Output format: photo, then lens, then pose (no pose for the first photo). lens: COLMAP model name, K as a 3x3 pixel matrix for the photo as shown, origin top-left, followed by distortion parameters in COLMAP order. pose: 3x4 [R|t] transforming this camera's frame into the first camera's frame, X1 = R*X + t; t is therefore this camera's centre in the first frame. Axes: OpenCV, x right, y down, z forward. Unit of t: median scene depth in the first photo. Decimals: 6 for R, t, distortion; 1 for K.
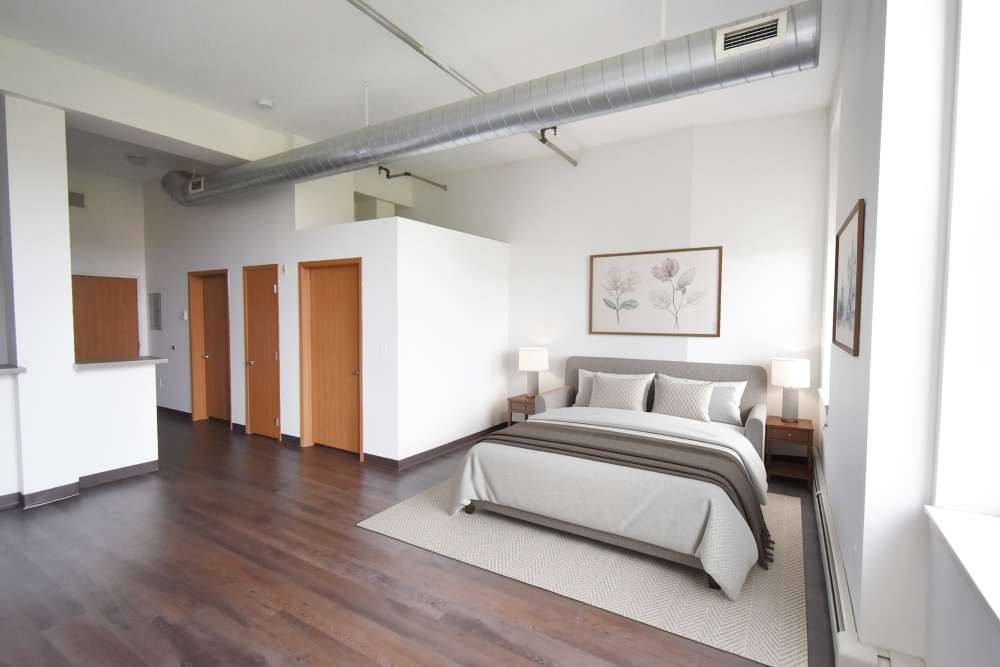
lens RADIAL K [[463.0, 0, 507.5], [0, 463.0, 335.5], [0, 0, 1]] dist [-0.000126, -0.001300]
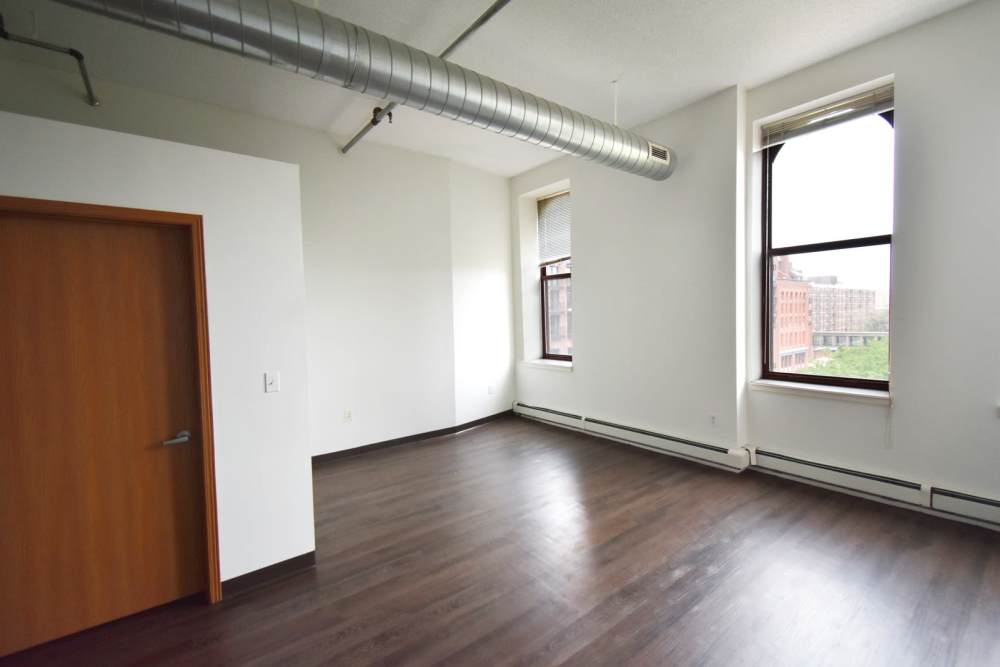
lens RADIAL K [[442.4, 0, 500.0], [0, 442.4, 333.5], [0, 0, 1]] dist [0.000530, -0.000073]
pose [[0.351277, -0.054242, 0.934699, -0.601348], [0.069601, 0.997071, 0.031705, -0.024831], [-0.933681, 0.053919, 0.354024, 0.457680]]
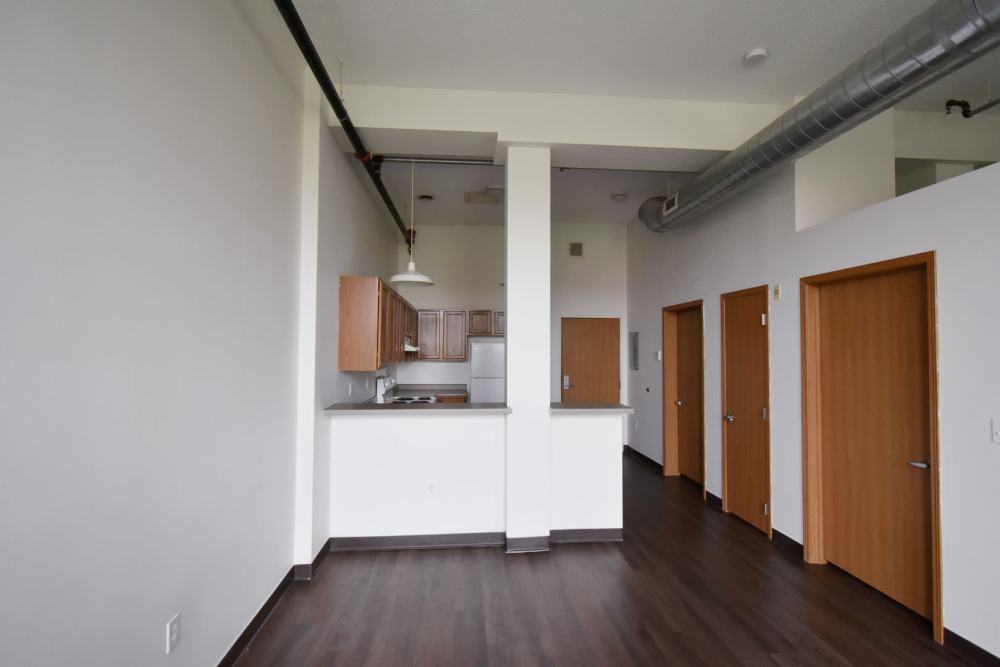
lens RADIAL K [[463.0, 0, 507.5], [0, 463.0, 335.5], [0, 0, 1]] dist [-0.000126, -0.001300]
pose [[0.587524, -0.026659, -0.808768, -0.157301], [-0.039648, 0.997308, -0.061675, -0.016578], [0.808235, 0.068301, 0.584885, 0.262999]]
